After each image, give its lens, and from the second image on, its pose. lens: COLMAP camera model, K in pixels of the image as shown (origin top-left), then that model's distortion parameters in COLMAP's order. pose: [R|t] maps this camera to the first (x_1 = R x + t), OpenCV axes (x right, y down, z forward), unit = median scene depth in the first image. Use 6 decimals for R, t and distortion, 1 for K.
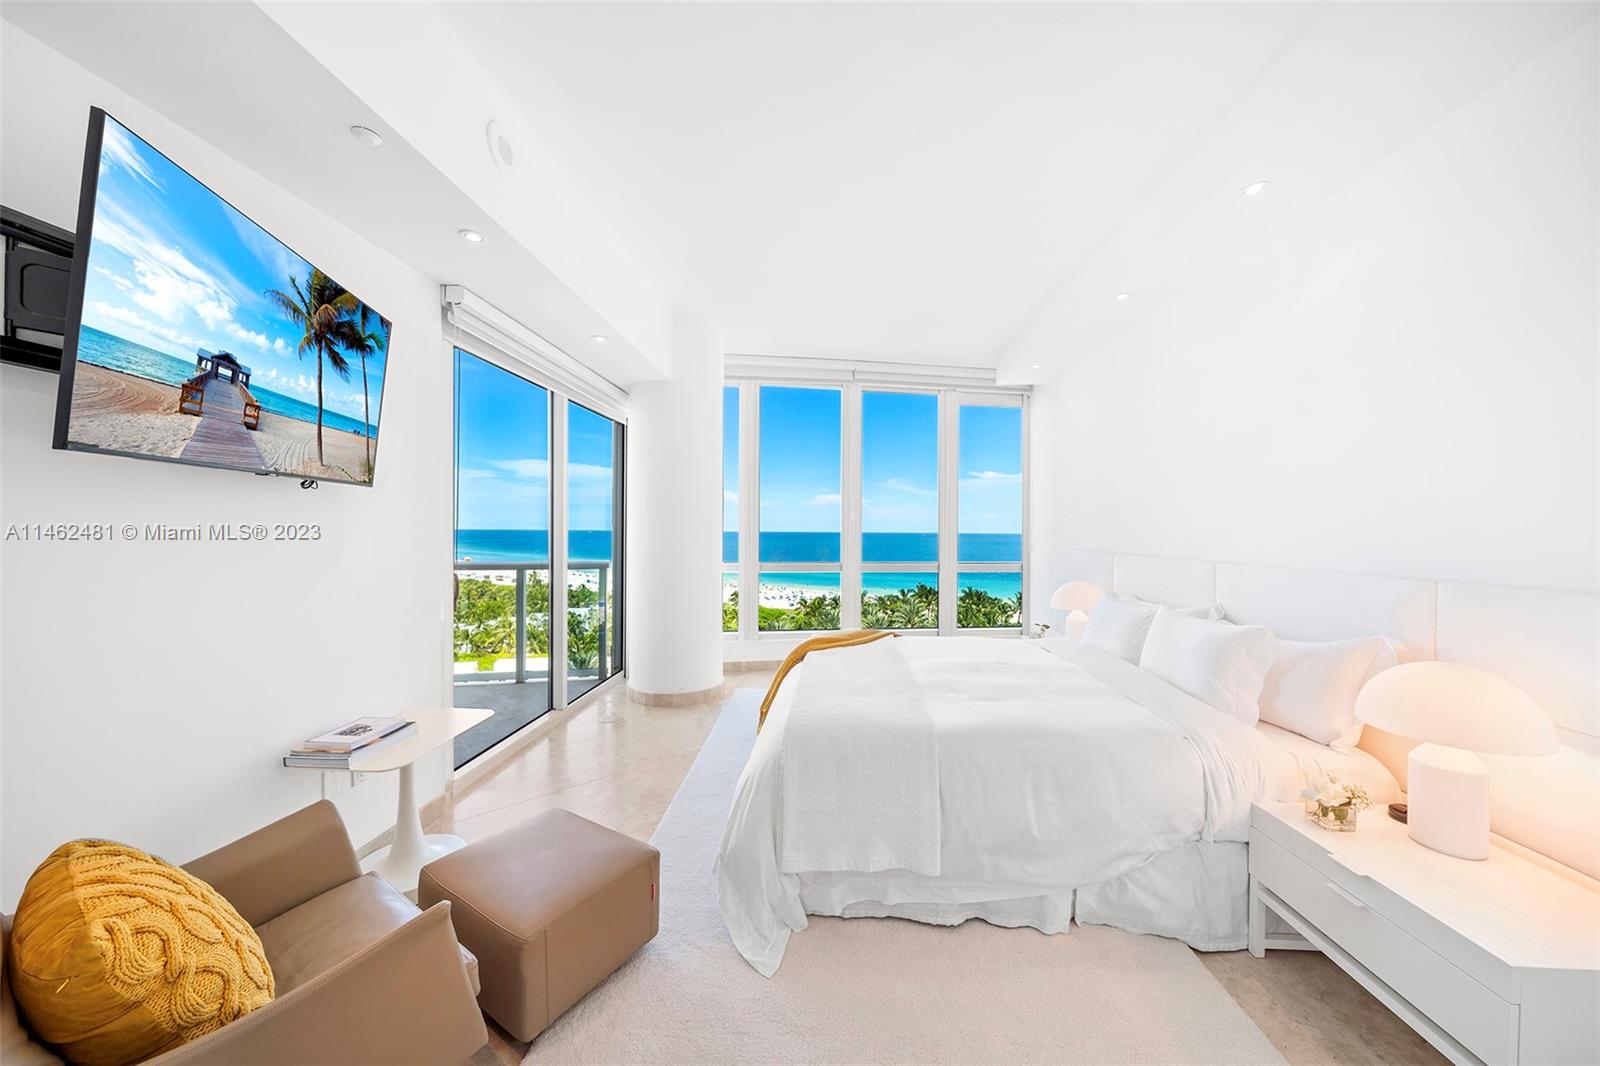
lens RADIAL K [[558.7, 0, 795.9], [0, 558.7, 526.7], [0, 0, 1]] dist [-0.004489, 0.000558]
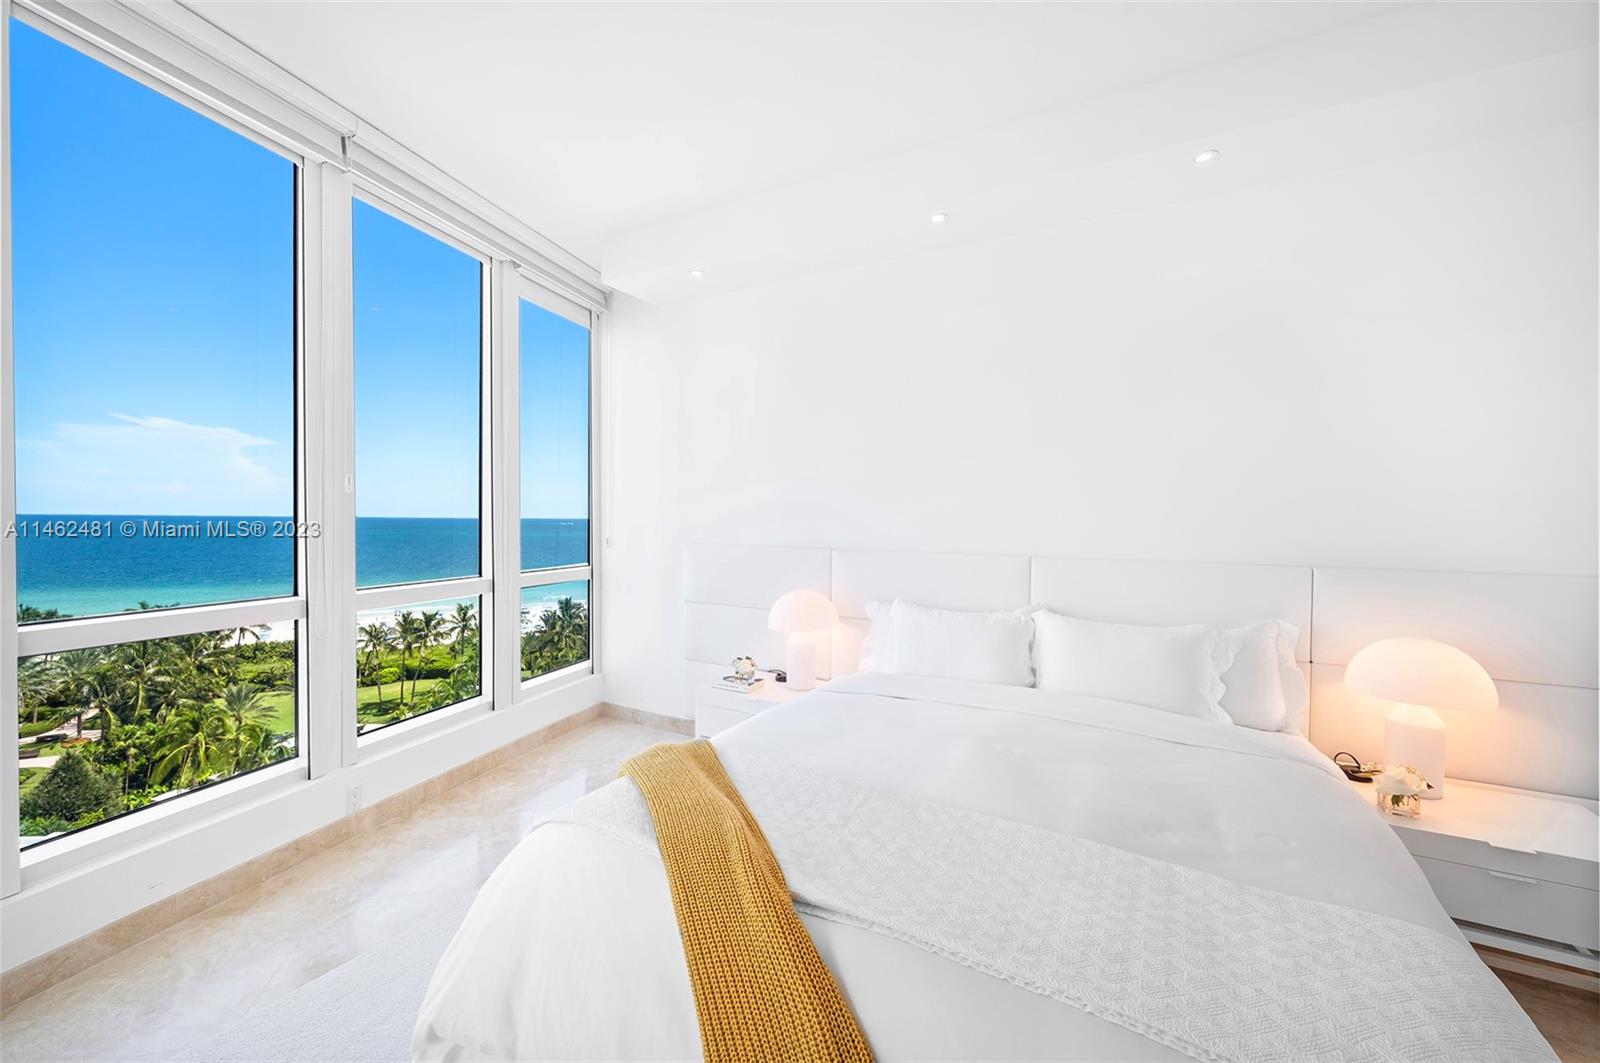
lens RADIAL K [[645.3, 0, 790.7], [0, 645.3, 533.6], [0, 0, 1]] dist [0.003553, -0.000603]
pose [[0.435340, -0.024922, 0.899921, -0.247222], [-0.011290, 0.999387, 0.033138, -0.001390], [-0.900195, -0.024587, 0.434792, 0.607647]]
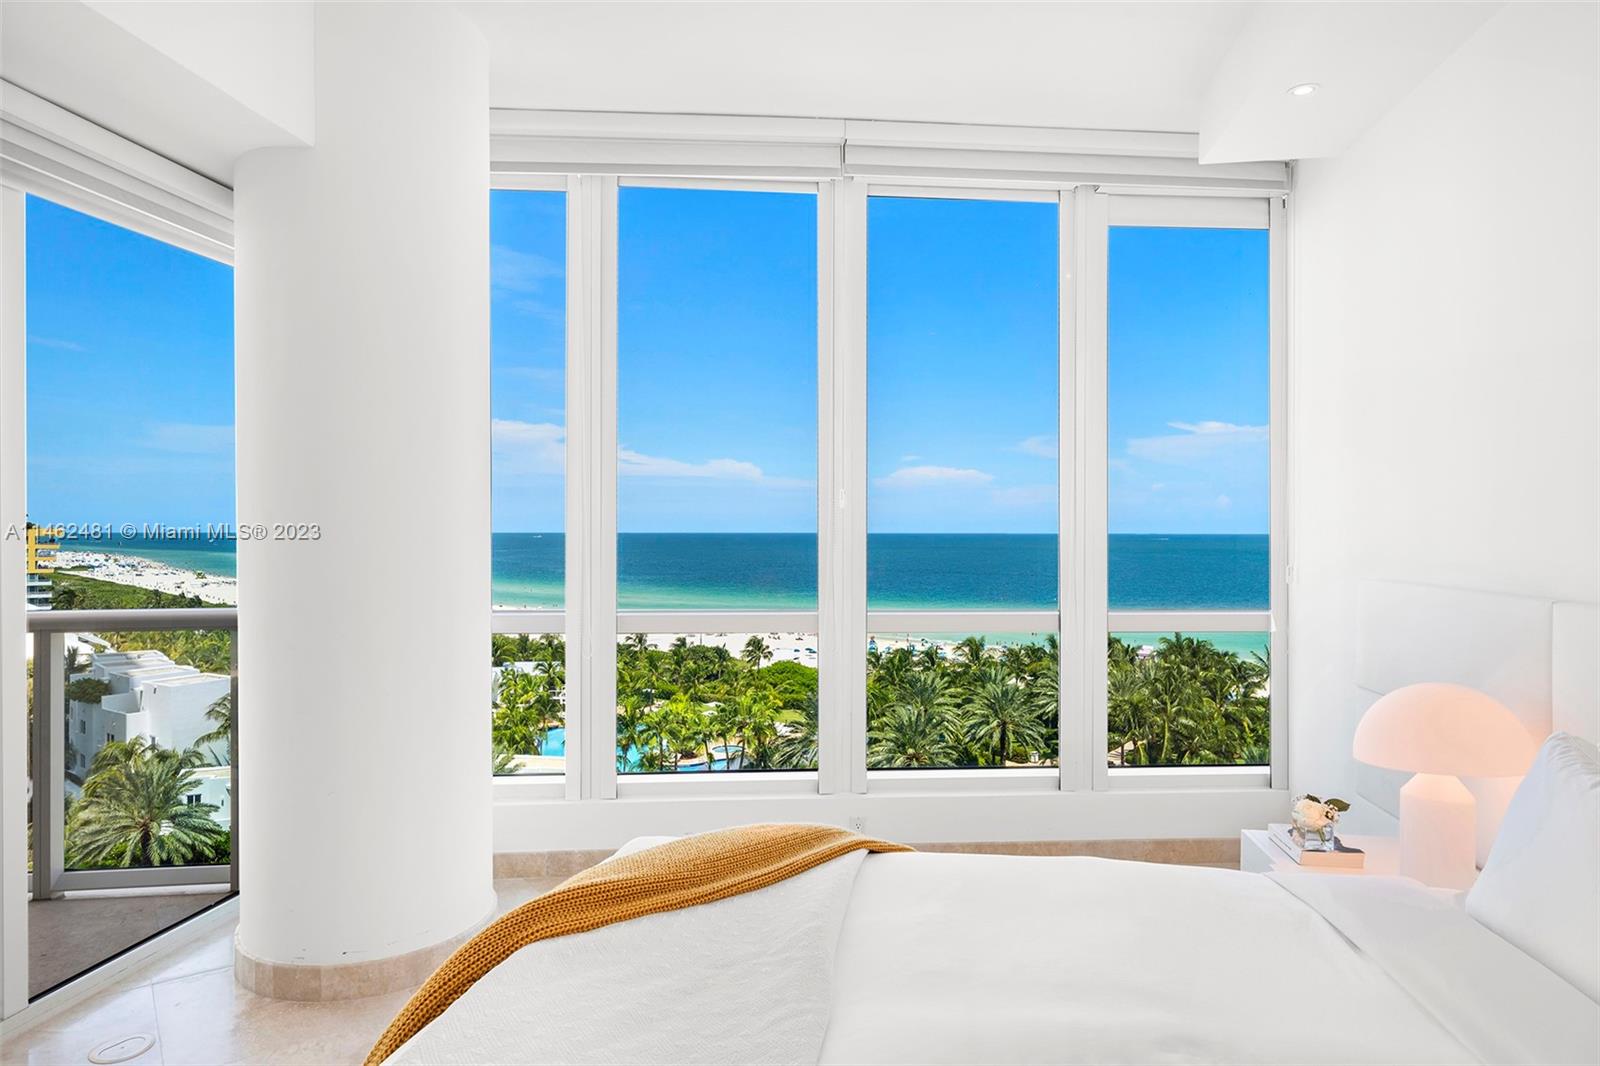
lens RADIAL K [[964.6, 0, 798.3], [0, 964.6, 525.3], [0, 0, 1]] dist [-0.000177, 0.000280]
pose [[0.997231, -0.006984, -0.074042, 0.153423], [0.007028, 0.999975, 0.000337, 0.000696], [0.074038, -0.000857, 0.997255, 0.365405]]
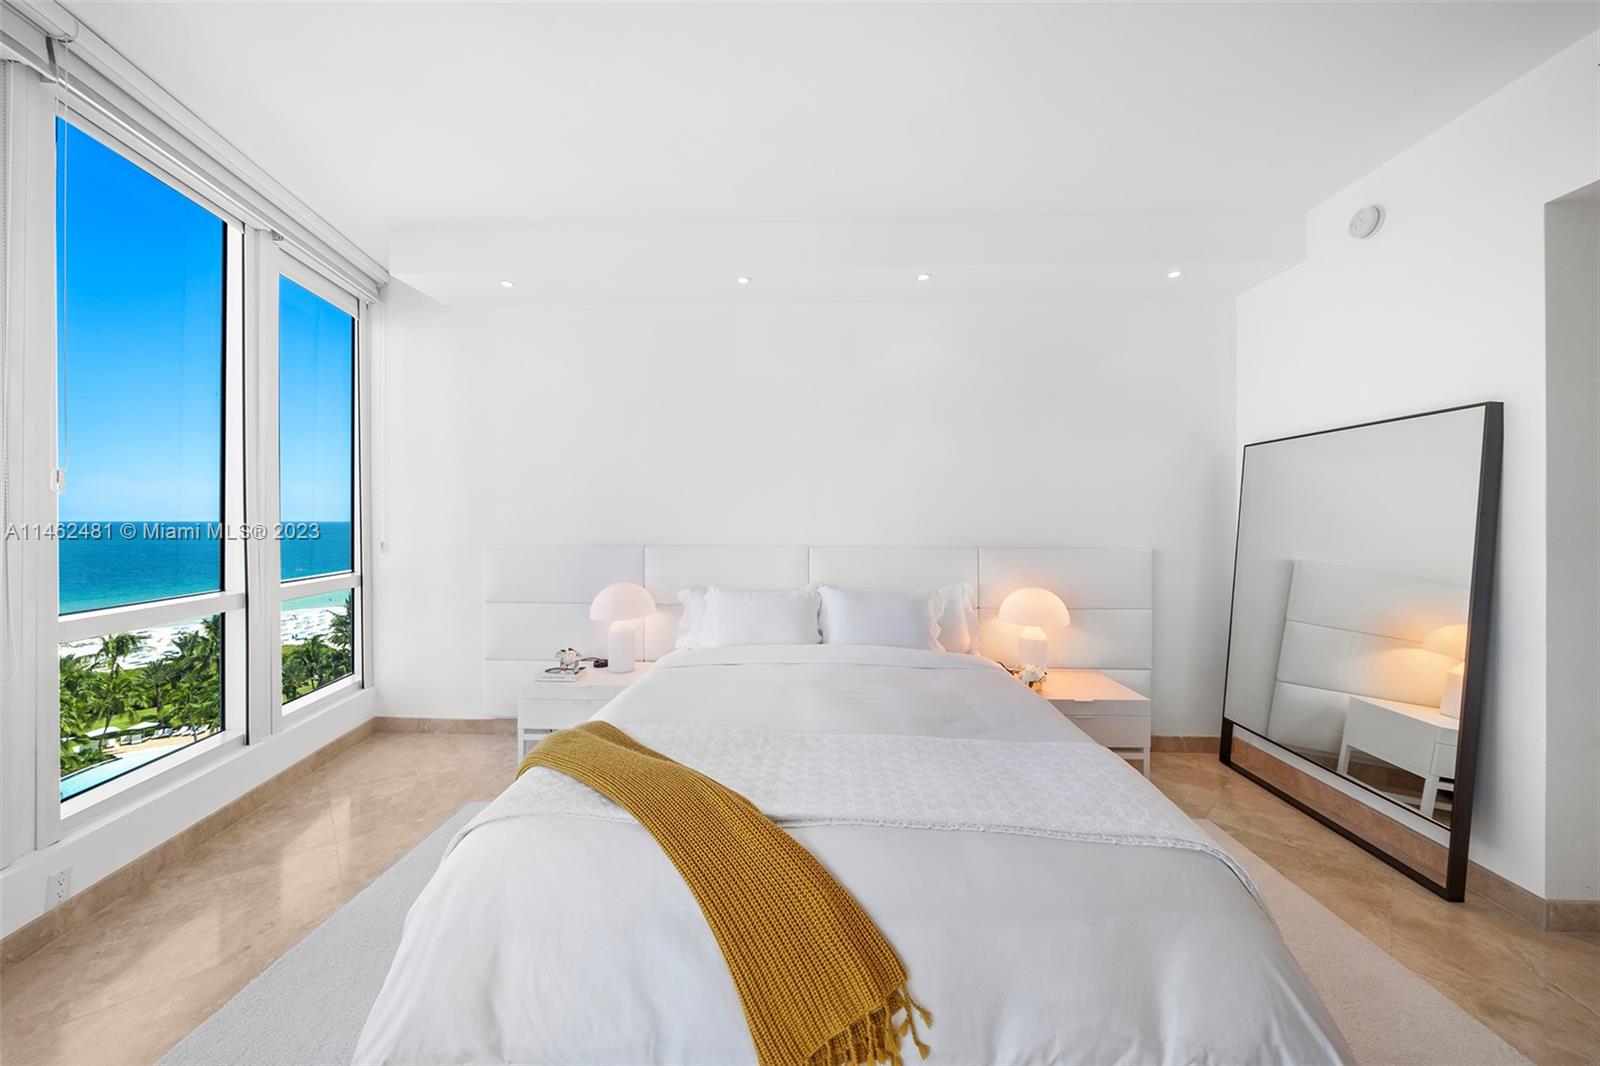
lens RADIAL K [[558.7, 0, 795.2], [0, 558.7, 521.7], [0, 0, 1]] dist [-0.004489, 0.000558]
pose [[-0.032224, -0.012206, 0.999406, -0.305292], [-0.007403, 0.999901, 0.011973, -0.001236], [-0.999453, -0.007013, -0.032311, 0.724516]]
